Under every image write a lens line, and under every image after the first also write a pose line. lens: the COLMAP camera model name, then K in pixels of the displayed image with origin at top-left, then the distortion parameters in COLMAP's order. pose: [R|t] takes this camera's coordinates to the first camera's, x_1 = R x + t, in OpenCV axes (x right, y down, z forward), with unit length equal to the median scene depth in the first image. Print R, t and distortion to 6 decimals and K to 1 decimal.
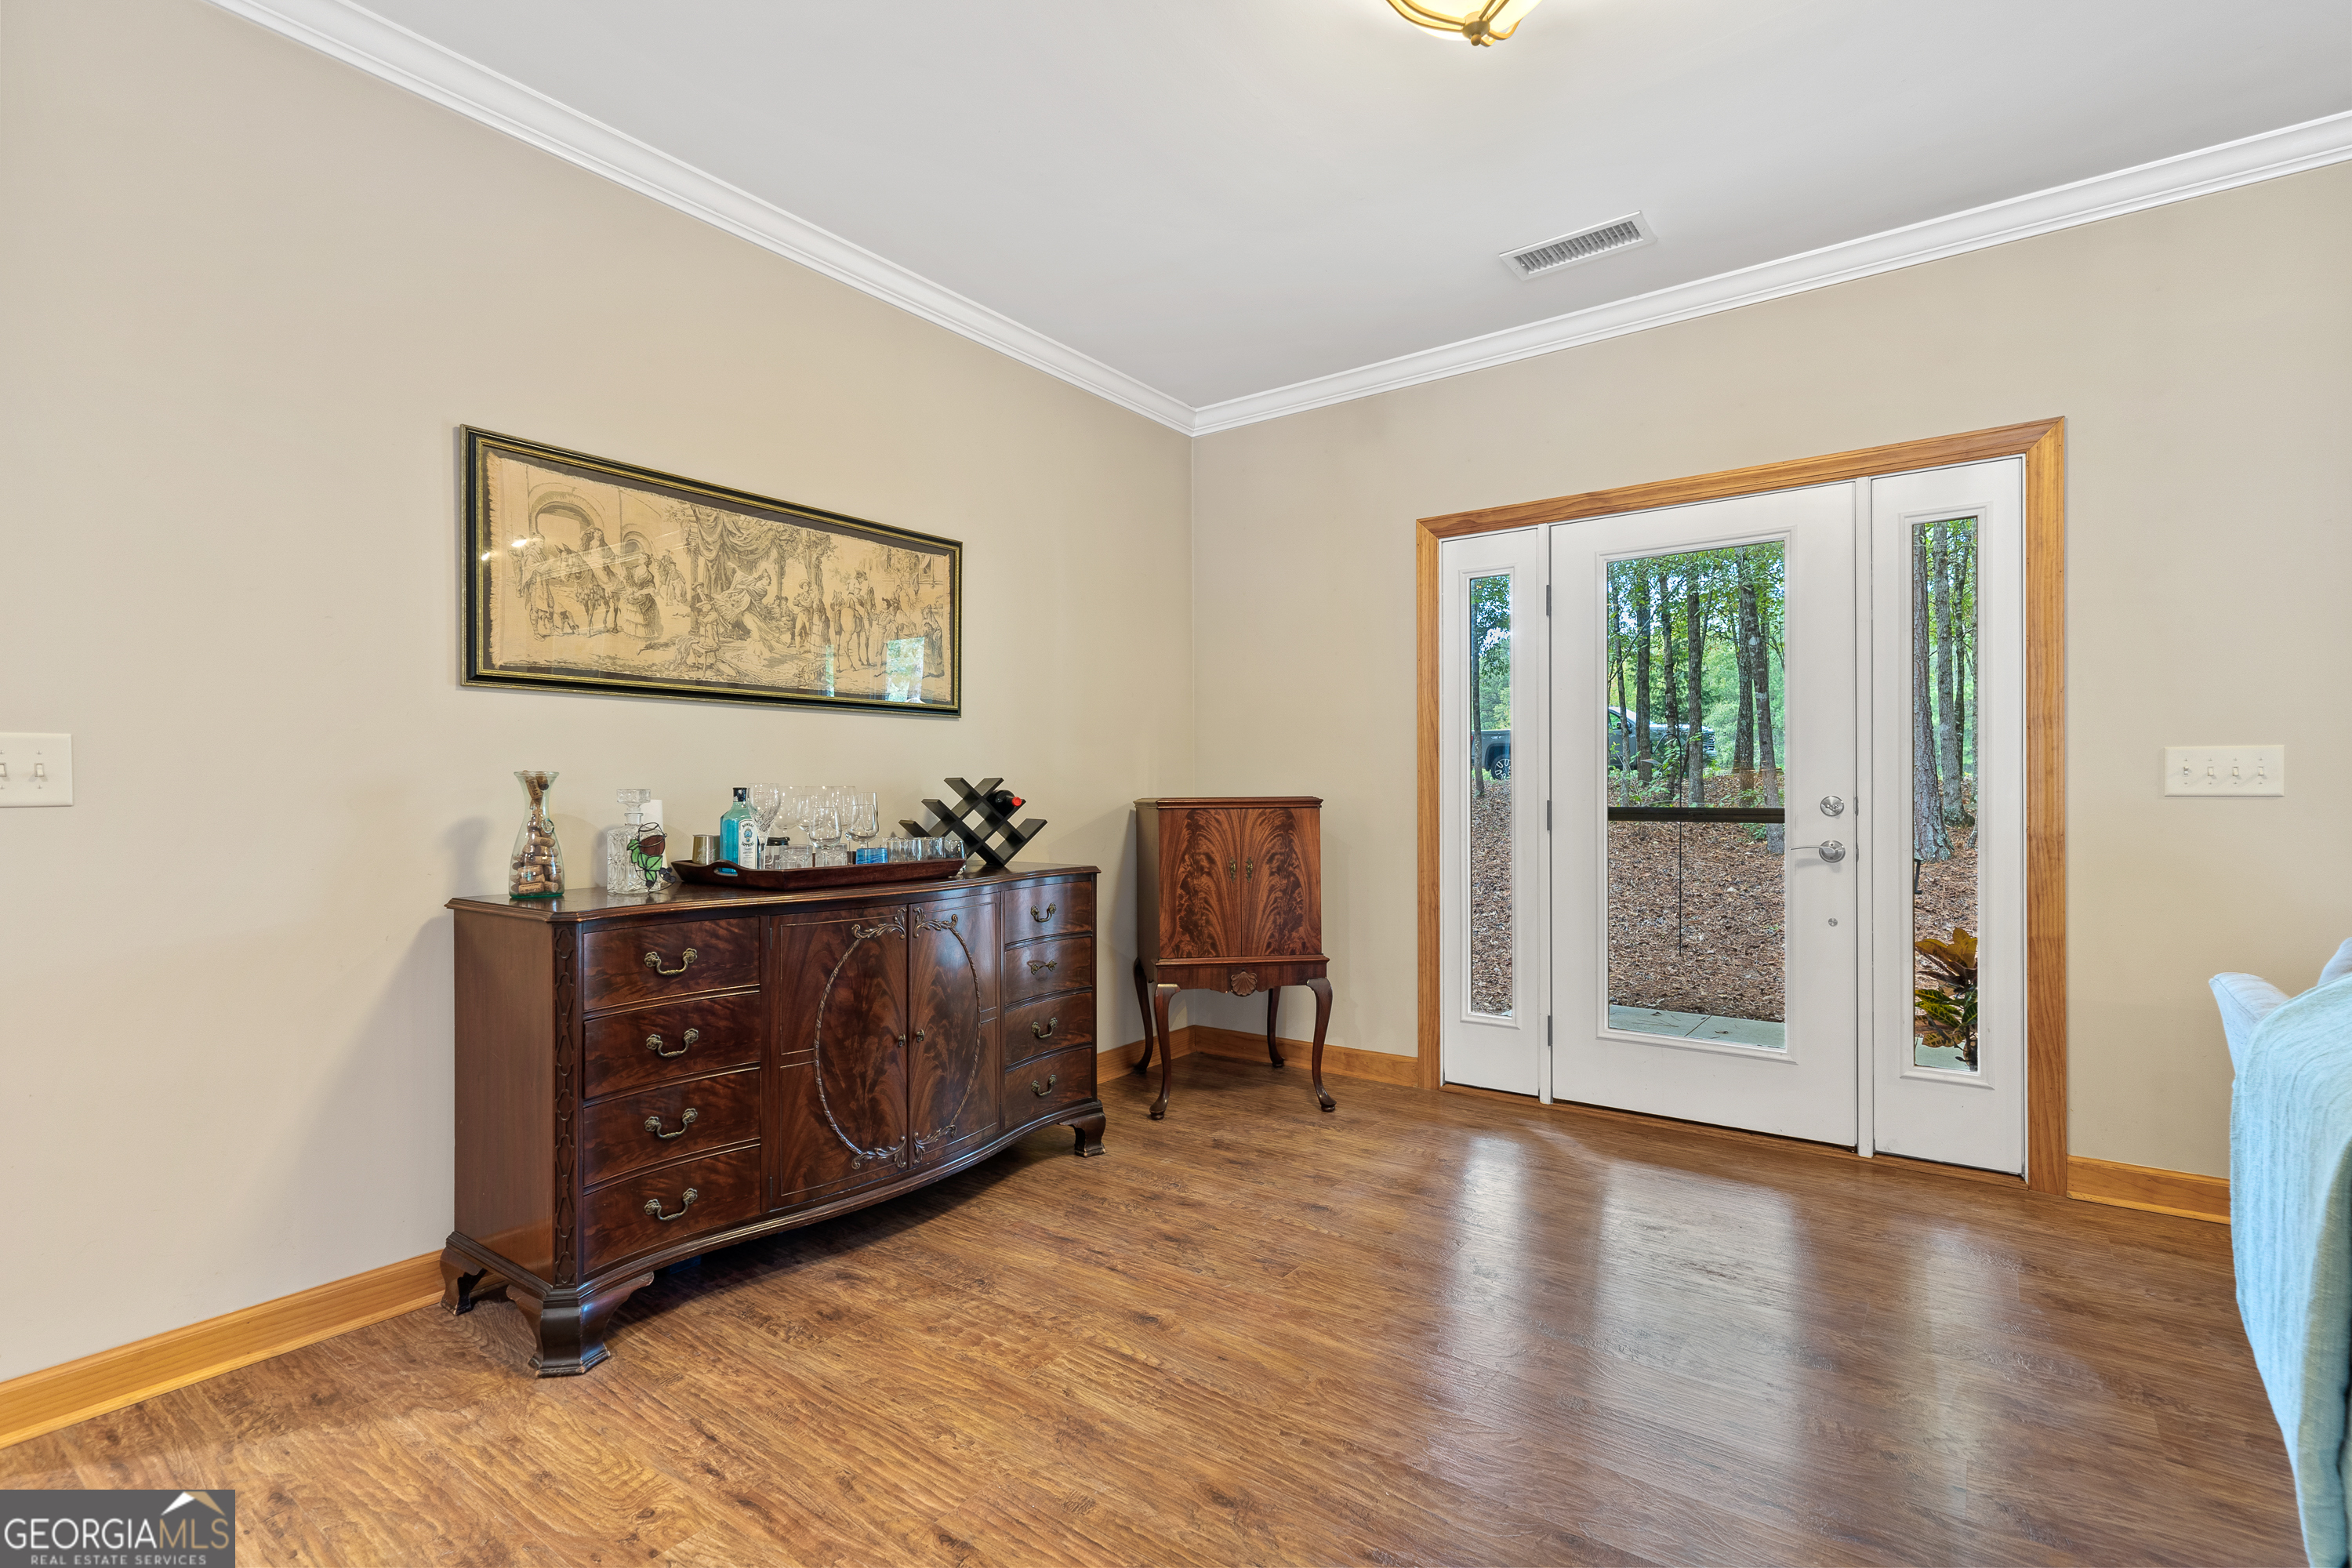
lens RADIAL K [[1082.7, 0, 1163.7], [0, 1082.7, 799.7], [0, 0, 1]] dist [-0.003107, -0.000300]
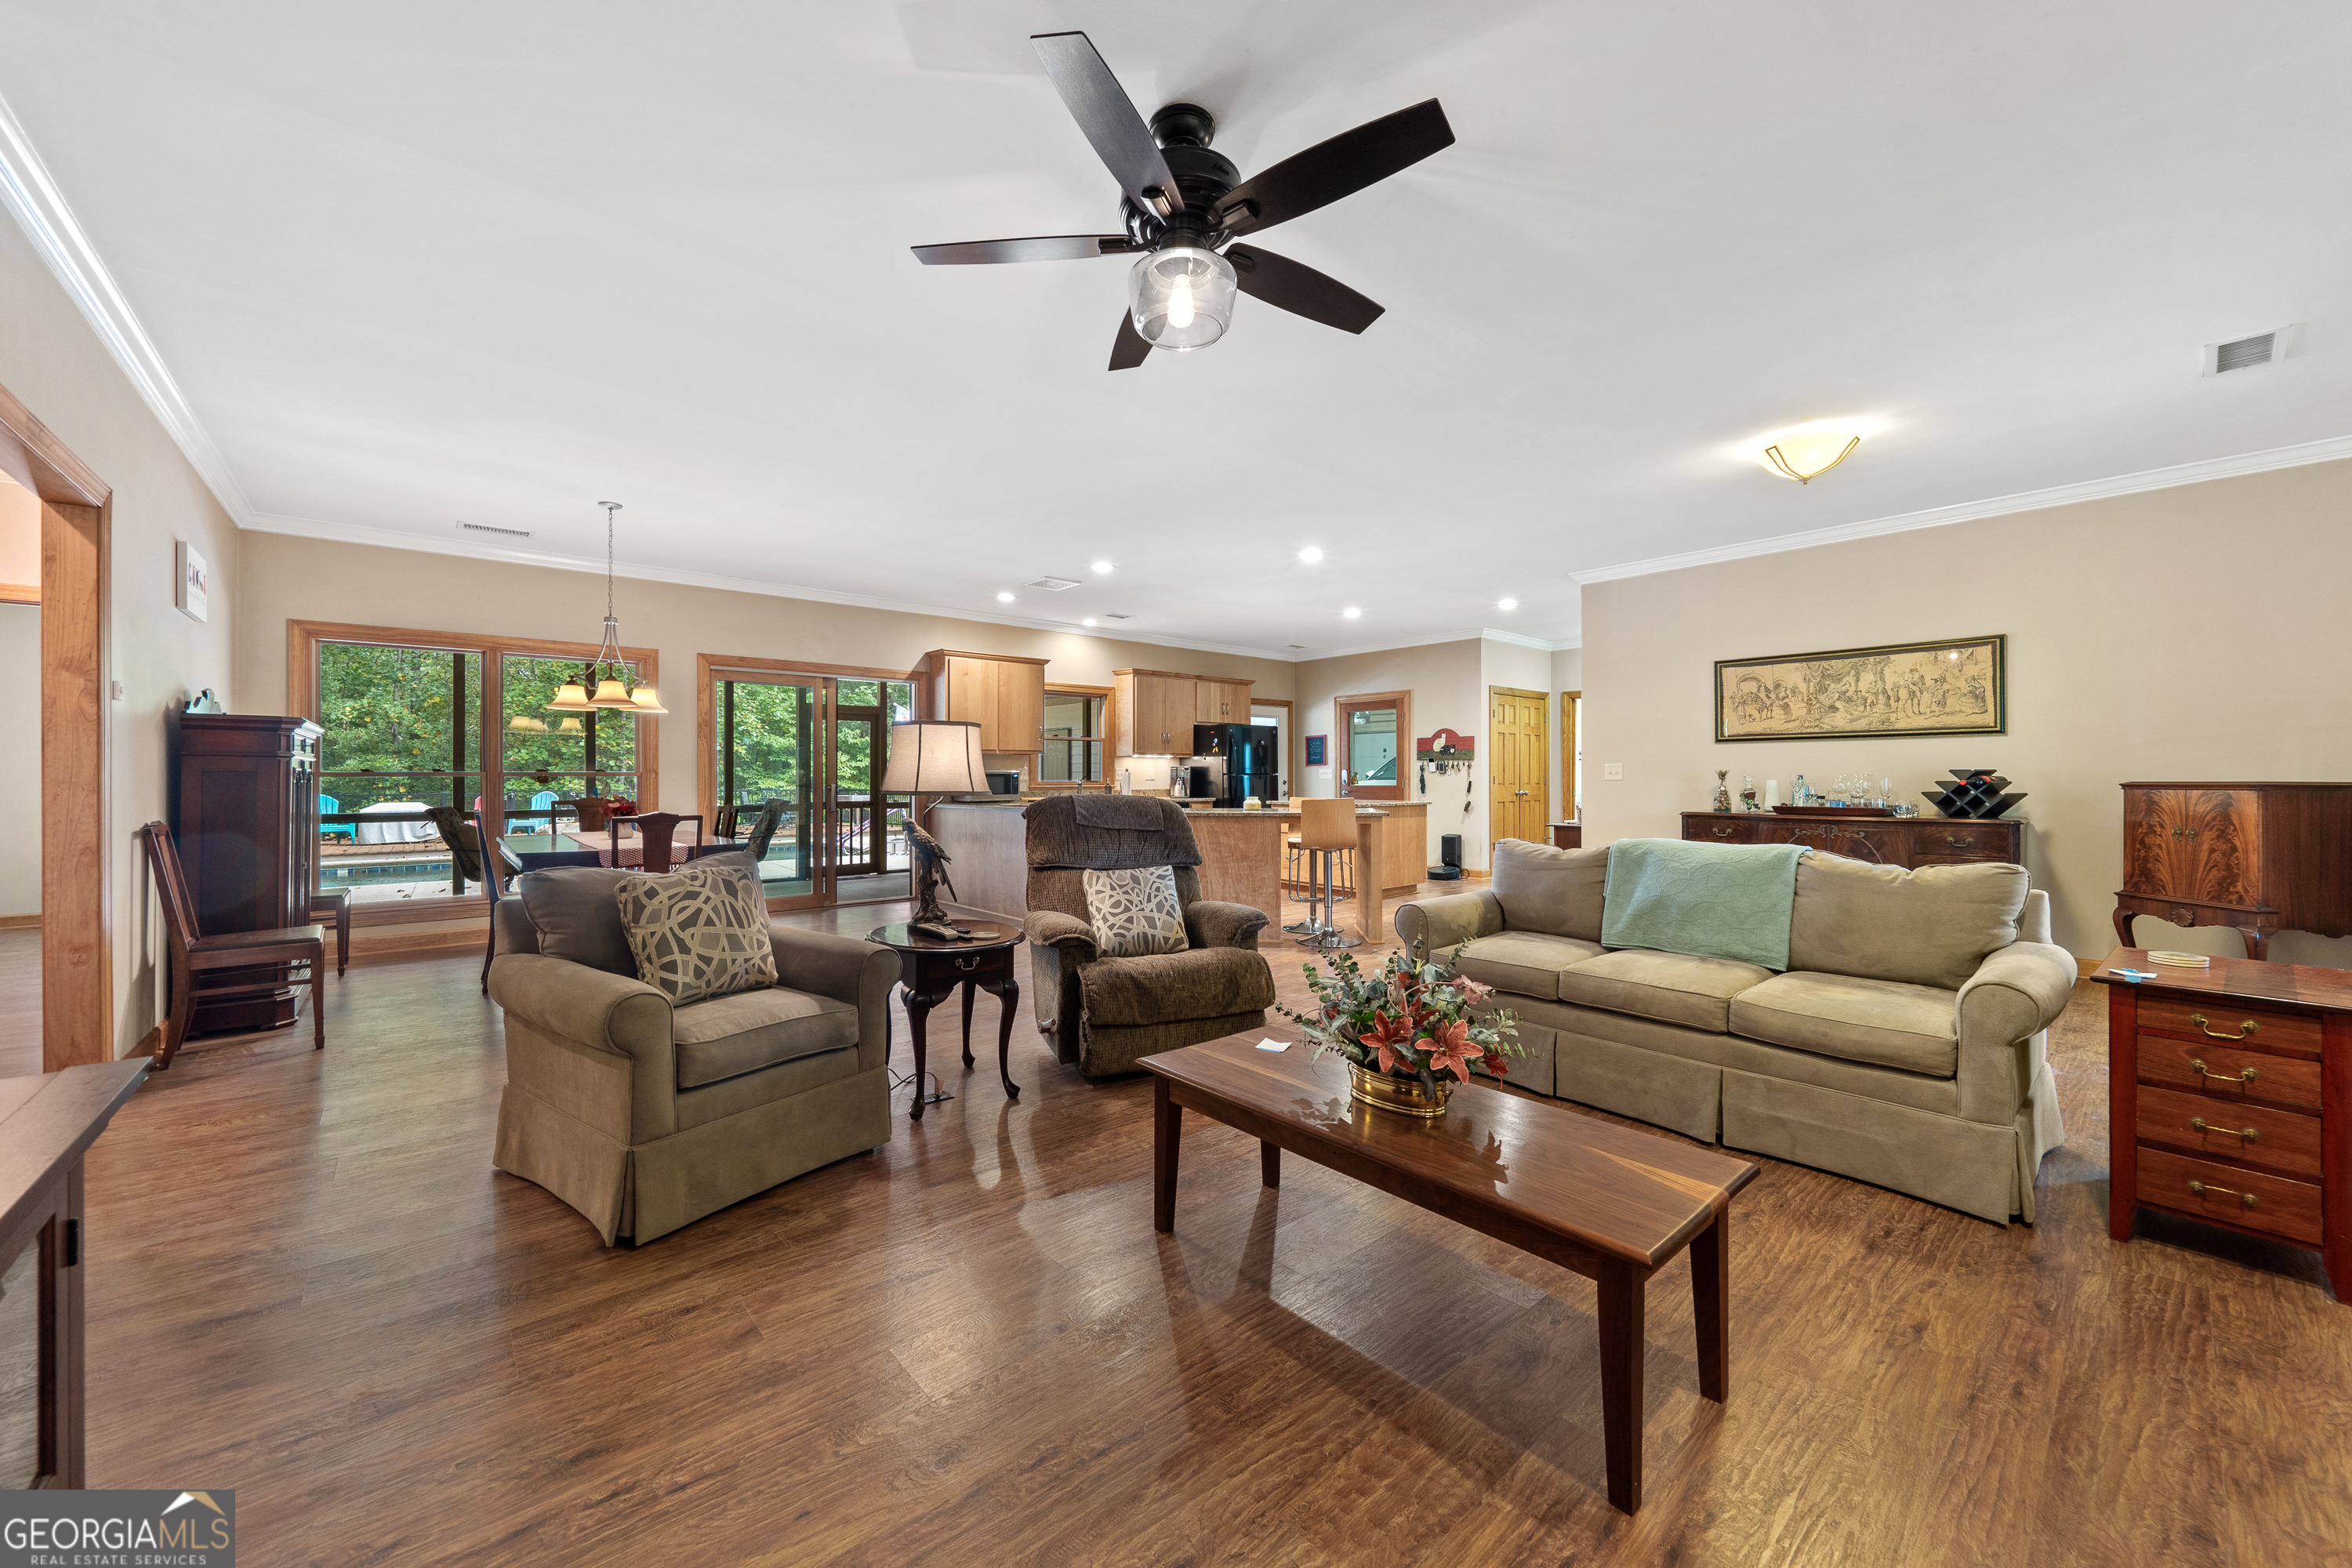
lens RADIAL K [[852.0, 0, 1161.3], [0, 852.0, 776.1], [0, 0, 1]] dist [-0.002777, 0.000266]
pose [[-0.211107, 0.004477, -0.977453, 1.784733], [-0.004074, 0.999977, 0.005460, -0.012755], [0.977455, 0.005134, -0.211083, -0.053319]]
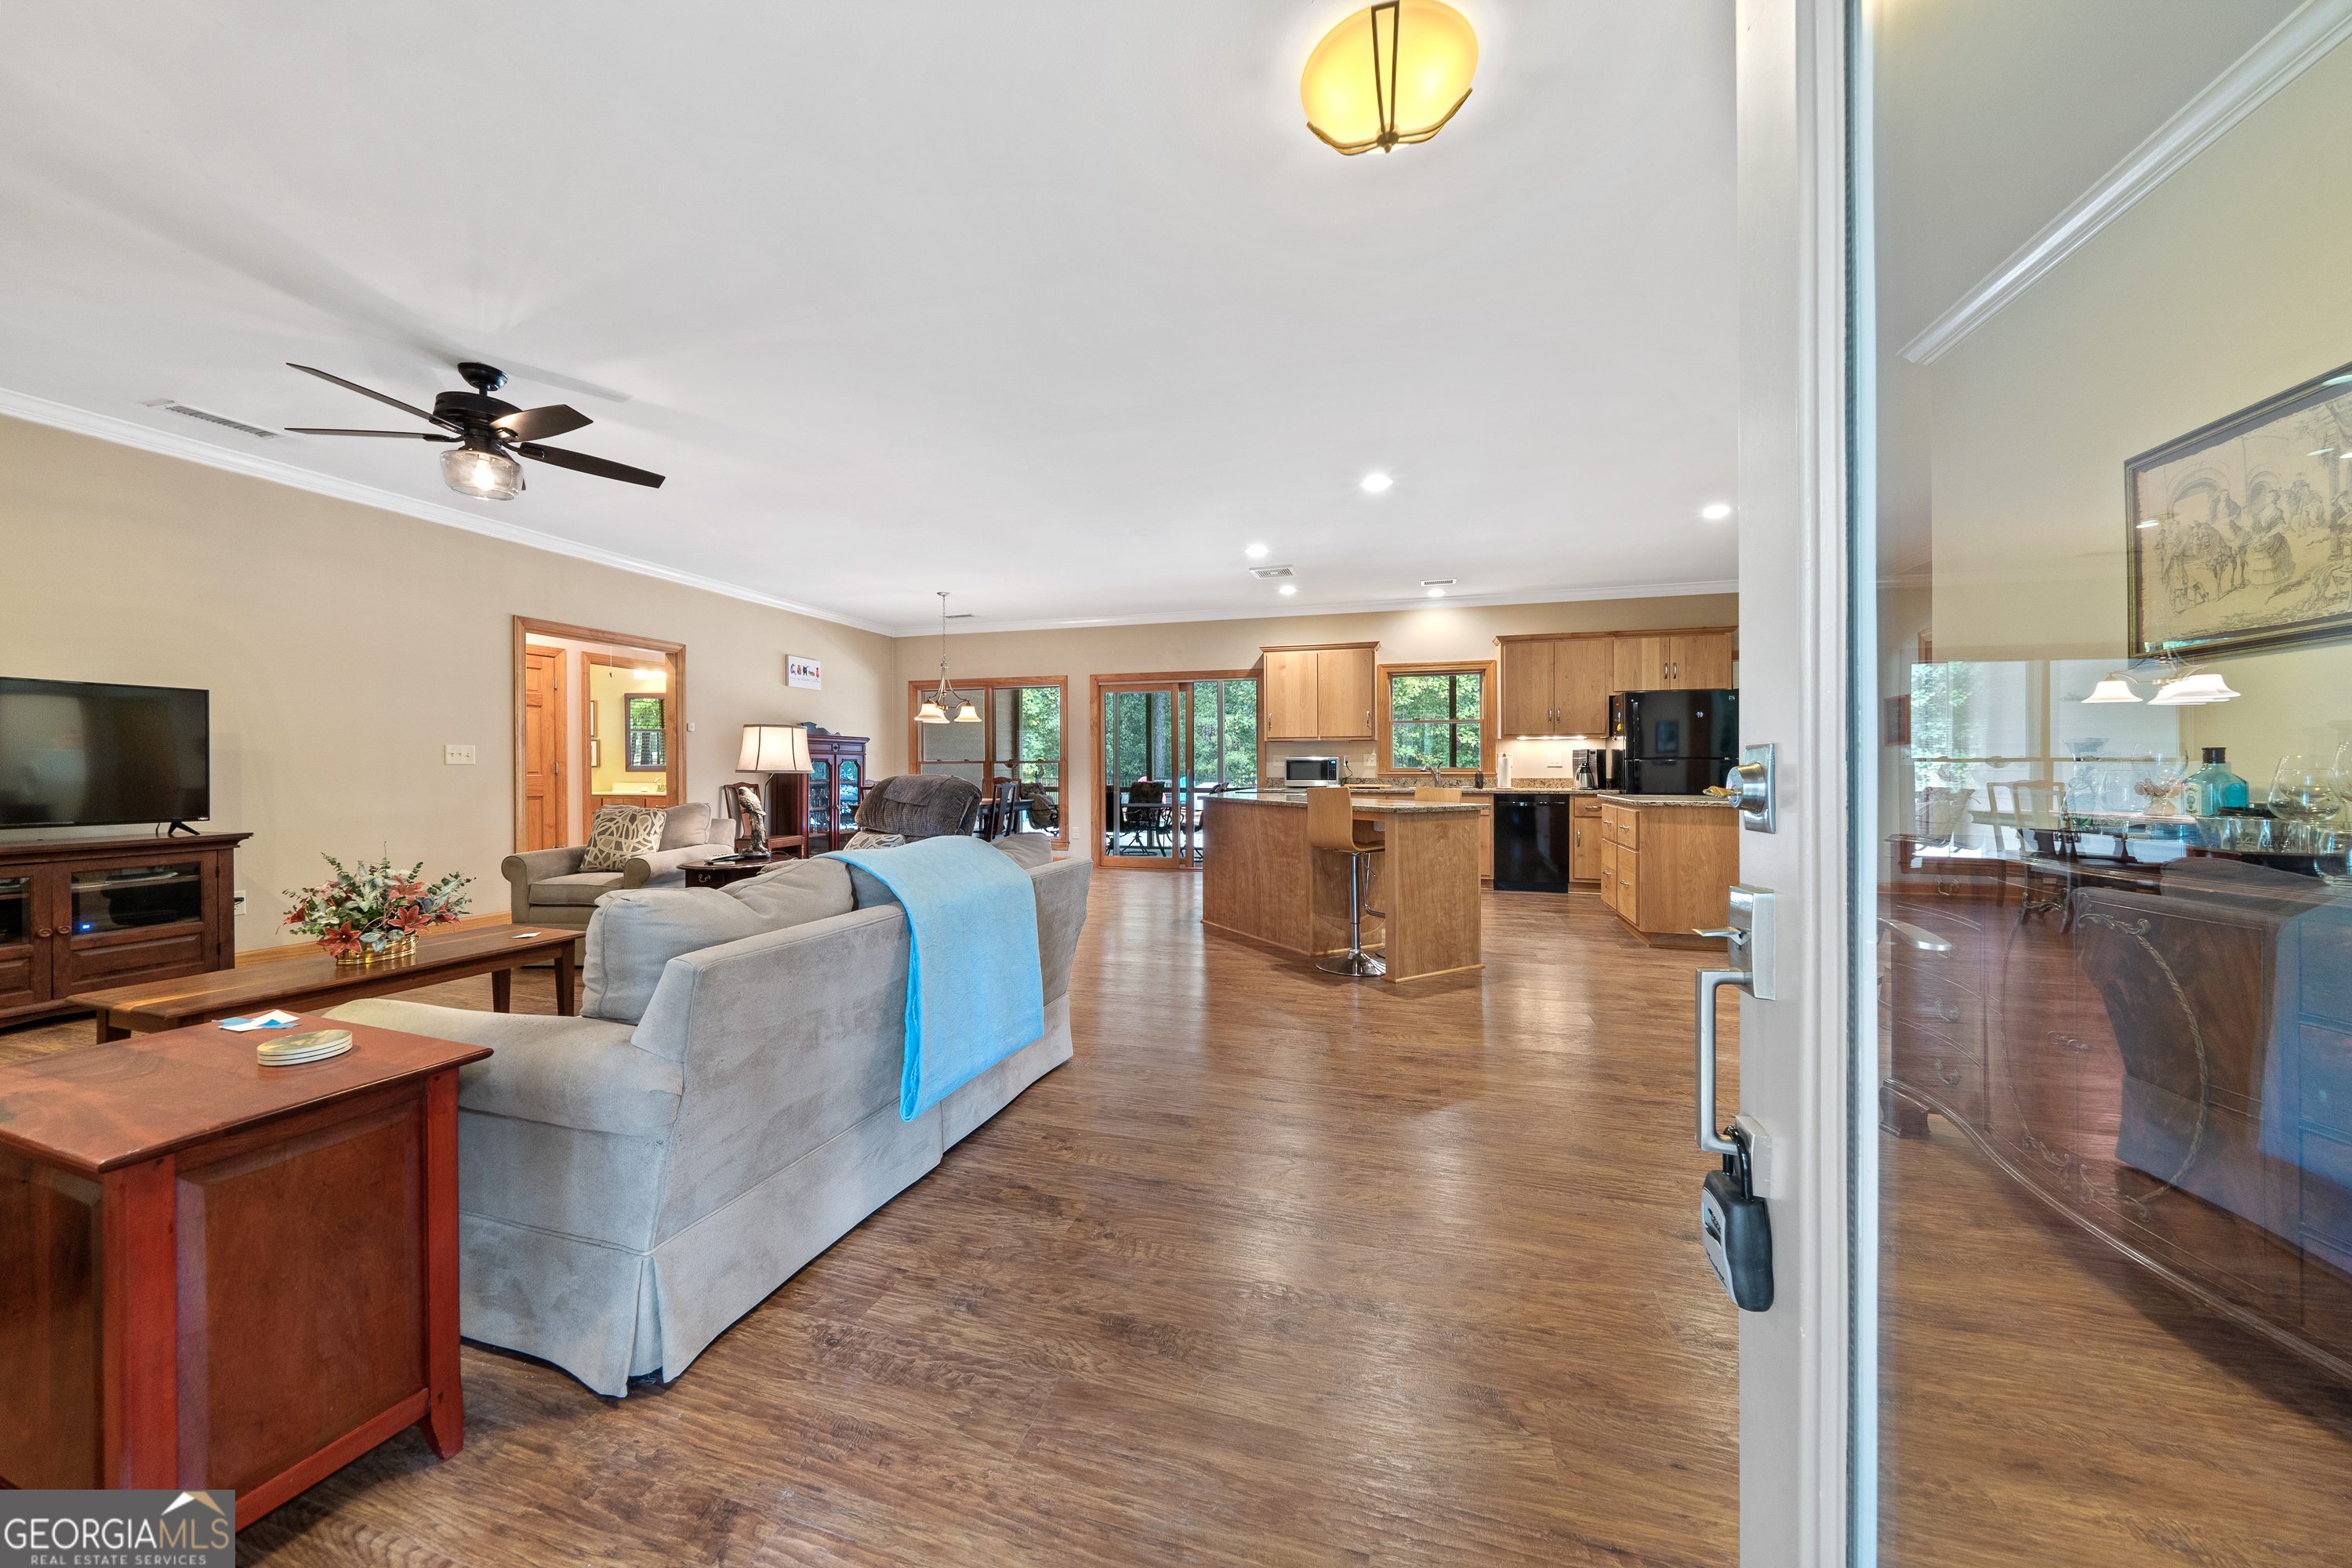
lens RADIAL K [[824.6, 0, 1186.6], [0, 824.6, 769.4], [0, 0, 1]] dist [-0.003249, -0.000019]
pose [[-0.931044, 0.006180, -0.364856, 0.591009], [0.002387, 0.999938, 0.010845, -0.002242], [0.364900, 0.009226, -0.931001, 1.236819]]
